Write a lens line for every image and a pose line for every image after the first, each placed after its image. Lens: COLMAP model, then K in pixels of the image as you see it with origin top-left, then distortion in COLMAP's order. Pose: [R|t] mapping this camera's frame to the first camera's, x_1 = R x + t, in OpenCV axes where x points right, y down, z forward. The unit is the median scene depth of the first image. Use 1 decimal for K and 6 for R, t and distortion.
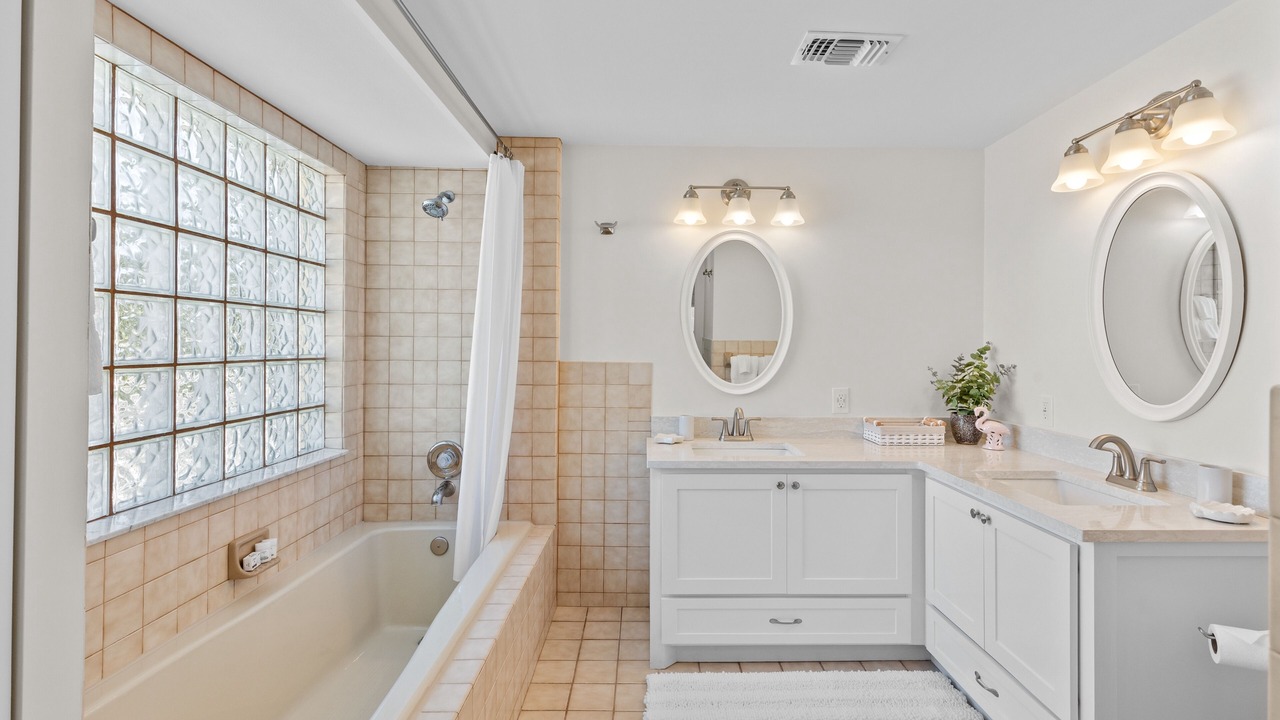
lens RADIAL K [[578.4, 0, 652.5], [0, 578.4, 345.7], [0, 0, 1]] dist [0.002128, 0.000008]
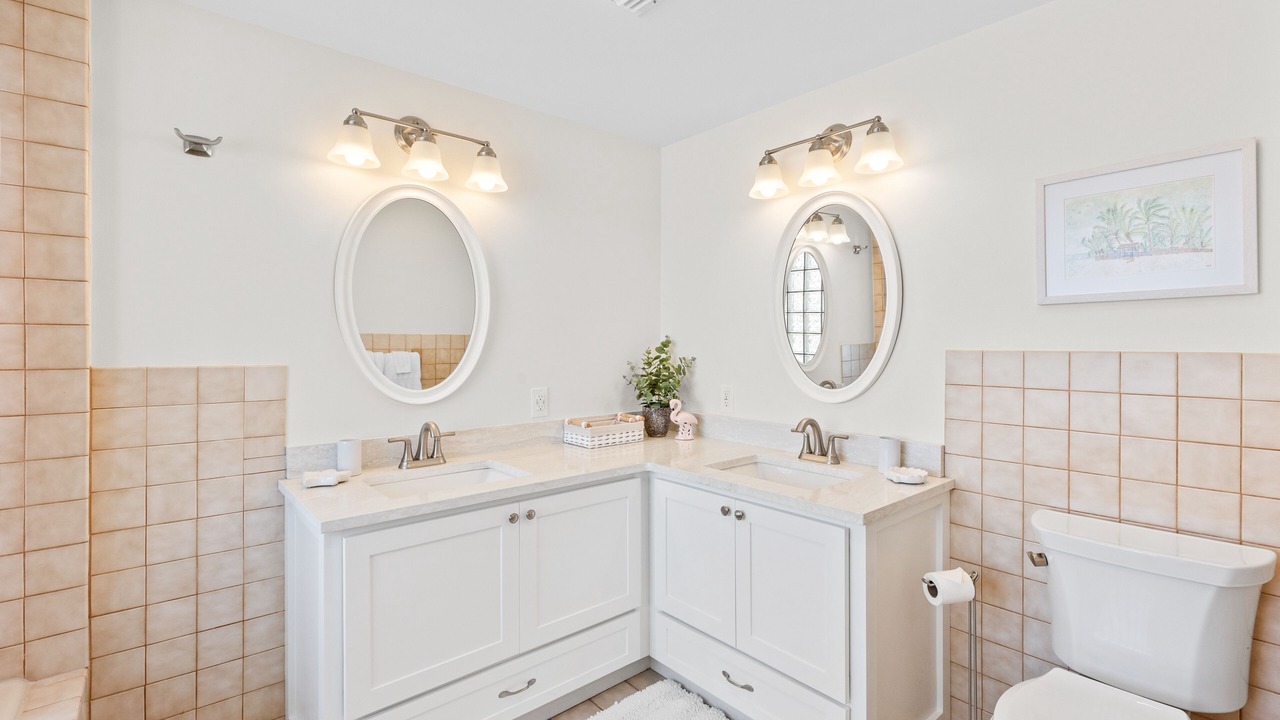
lens RADIAL K [[578.4, 0, 652.5], [0, 578.4, 345.7], [0, 0, 1]] dist [0.002128, 0.000008]
pose [[0.758704, -0.007916, 0.651387, -0.120060], [0.001645, 0.999946, 0.010237, 0.000956], [-0.651433, -0.006695, 0.758676, 0.242188]]
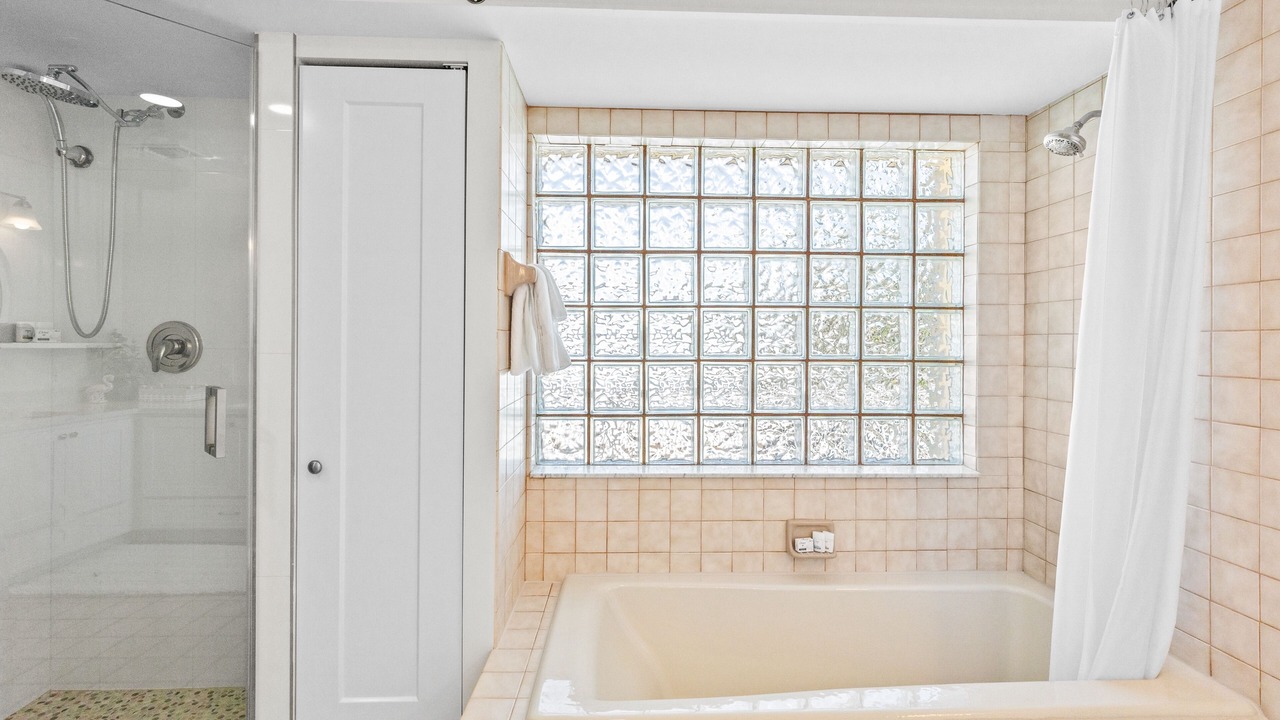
lens RADIAL K [[578.4, 0, 652.5], [0, 578.4, 345.7], [0, 0, 1]] dist [0.002128, 0.000008]
pose [[0.033345, -0.001912, -0.999442, 0.270344], [-0.005544, 0.999982, -0.002098, 0.002450], [0.999429, 0.005610, 0.033334, 0.477891]]
